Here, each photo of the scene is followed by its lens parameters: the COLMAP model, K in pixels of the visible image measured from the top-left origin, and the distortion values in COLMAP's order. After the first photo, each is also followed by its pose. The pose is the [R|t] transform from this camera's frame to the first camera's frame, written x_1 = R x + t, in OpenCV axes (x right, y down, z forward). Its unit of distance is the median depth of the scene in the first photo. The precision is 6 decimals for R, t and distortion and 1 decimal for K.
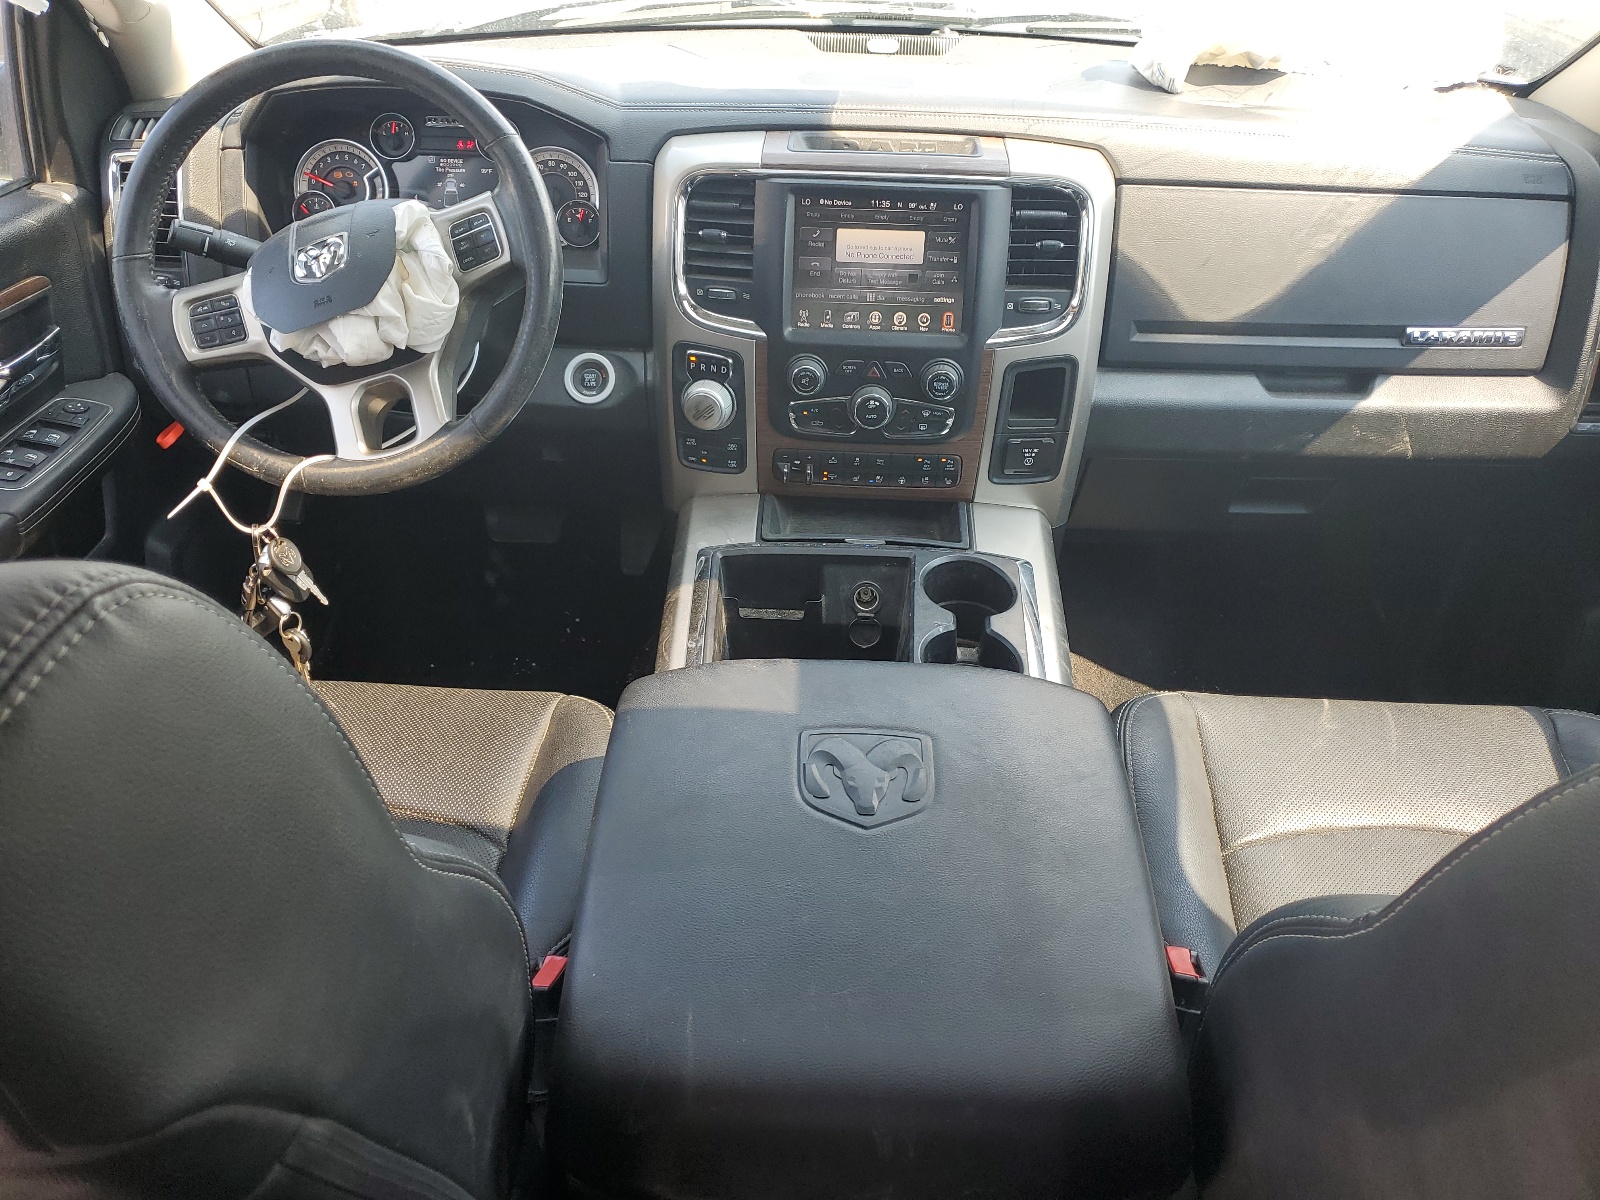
lens RADIAL K [[1214.1, 0, 800.0], [0, 1214.1, 600.7], [0, 0, 1]] dist [-0.006519, -0.000833]
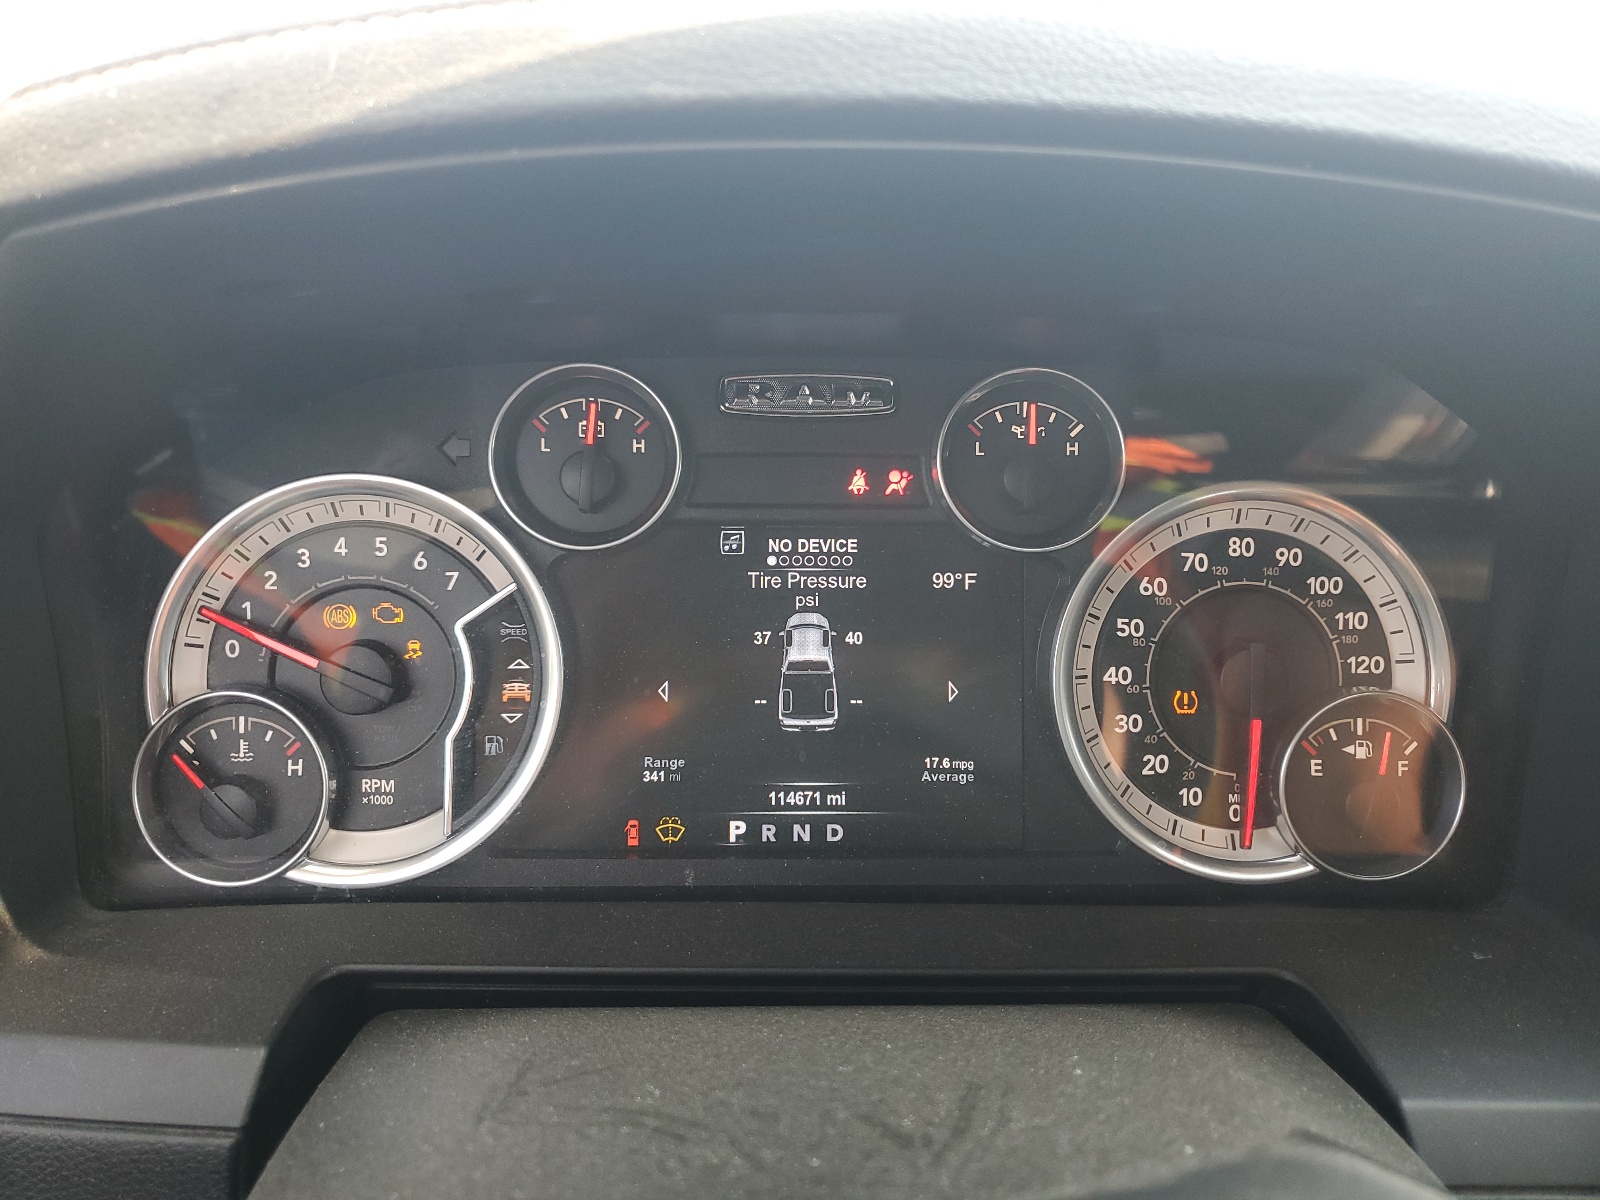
lens RADIAL K [[1214.1, 0, 799.7], [0, 1214.1, 599.2], [0, 0, 1]] dist [-0.006519, -0.000833]
pose [[0.997543, -0.033144, 0.061718, -0.307470], [0.045216, 0.977538, -0.205851, -0.303039], [-0.053509, 0.208136, 0.976635, 0.765991]]
